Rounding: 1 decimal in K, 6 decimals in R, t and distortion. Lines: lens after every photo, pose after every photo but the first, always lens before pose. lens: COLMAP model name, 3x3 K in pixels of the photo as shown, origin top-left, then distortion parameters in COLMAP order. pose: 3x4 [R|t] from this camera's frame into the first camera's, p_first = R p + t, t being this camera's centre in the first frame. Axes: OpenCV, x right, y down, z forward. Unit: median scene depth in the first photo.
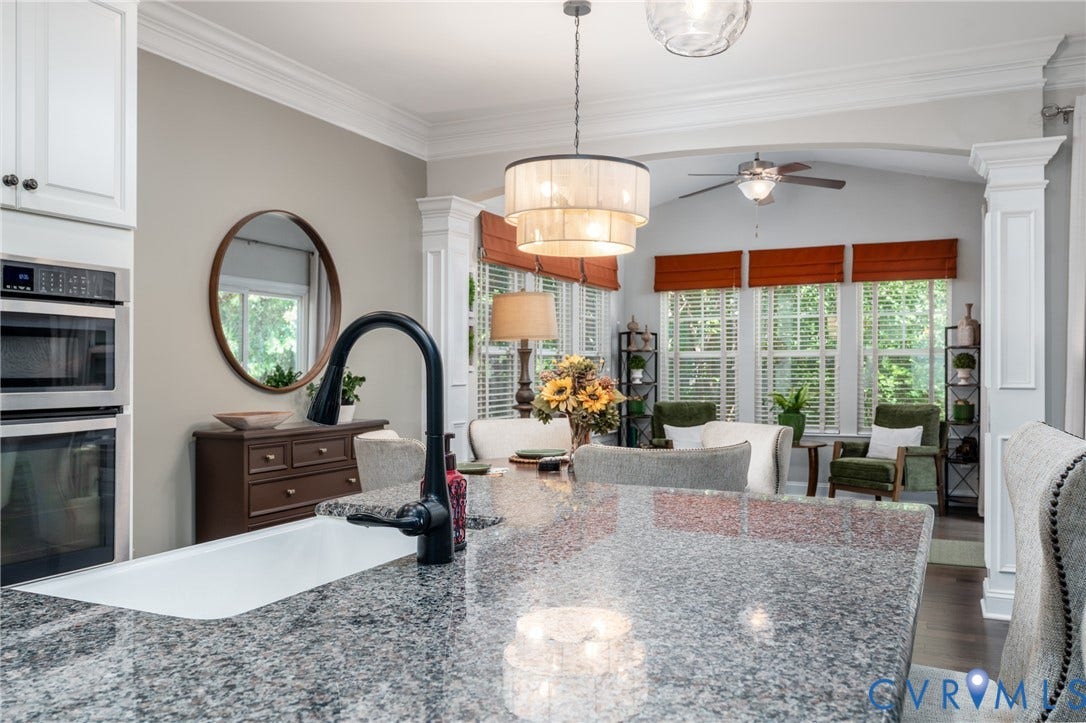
lens RADIAL K [[876.1, 0, 543.0], [0, 876.1, 361.5], [0, 0, 1]] dist [0.006328, 0.003331]
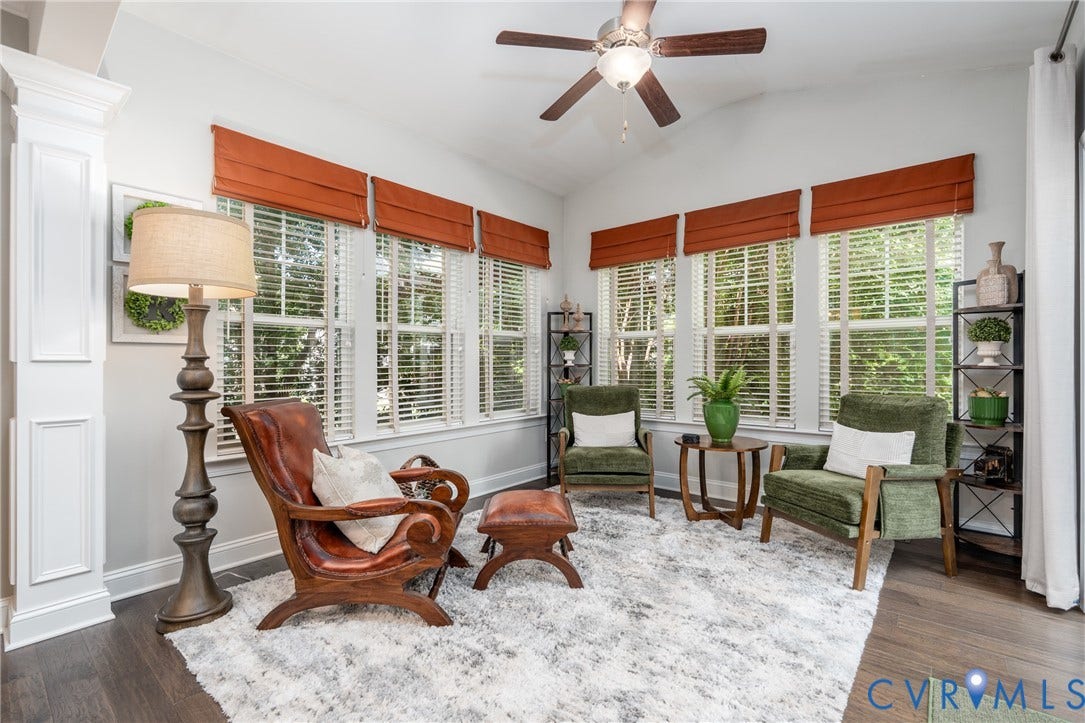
lens RADIAL K [[479.8, 0, 544.5], [0, 479.8, 358.1], [0, 0, 1]] dist [-0.001447, -0.000244]
pose [[0.967115, -0.001610, -0.254333, 0.242859], [0.002020, 0.999997, 0.001348, 0.018491], [0.254330, -0.001818, 0.967116, 0.553770]]
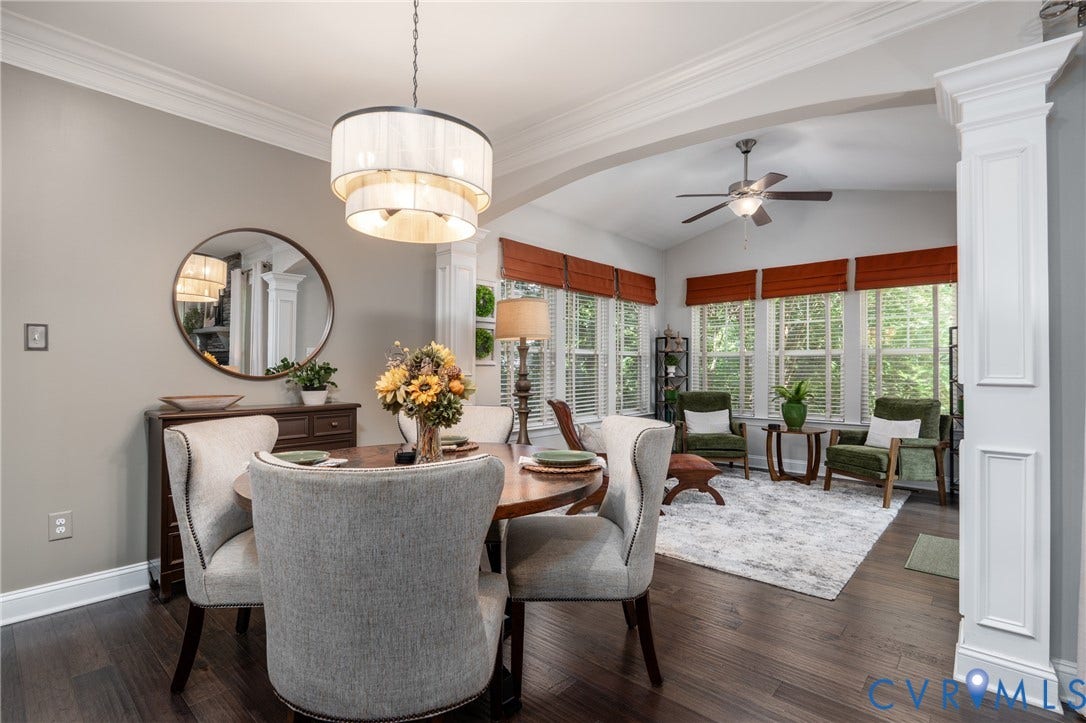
lens RADIAL K [[508.4, 0, 538.5], [0, 508.4, 357.7], [0, 0, 1]] dist [0.002607, 0.000013]
pose [[0.957253, -0.000168, -0.289253, 0.155313], [-0.003464, 0.999921, -0.012043, 0.007595], [0.289232, 0.012530, 0.957177, 0.254367]]
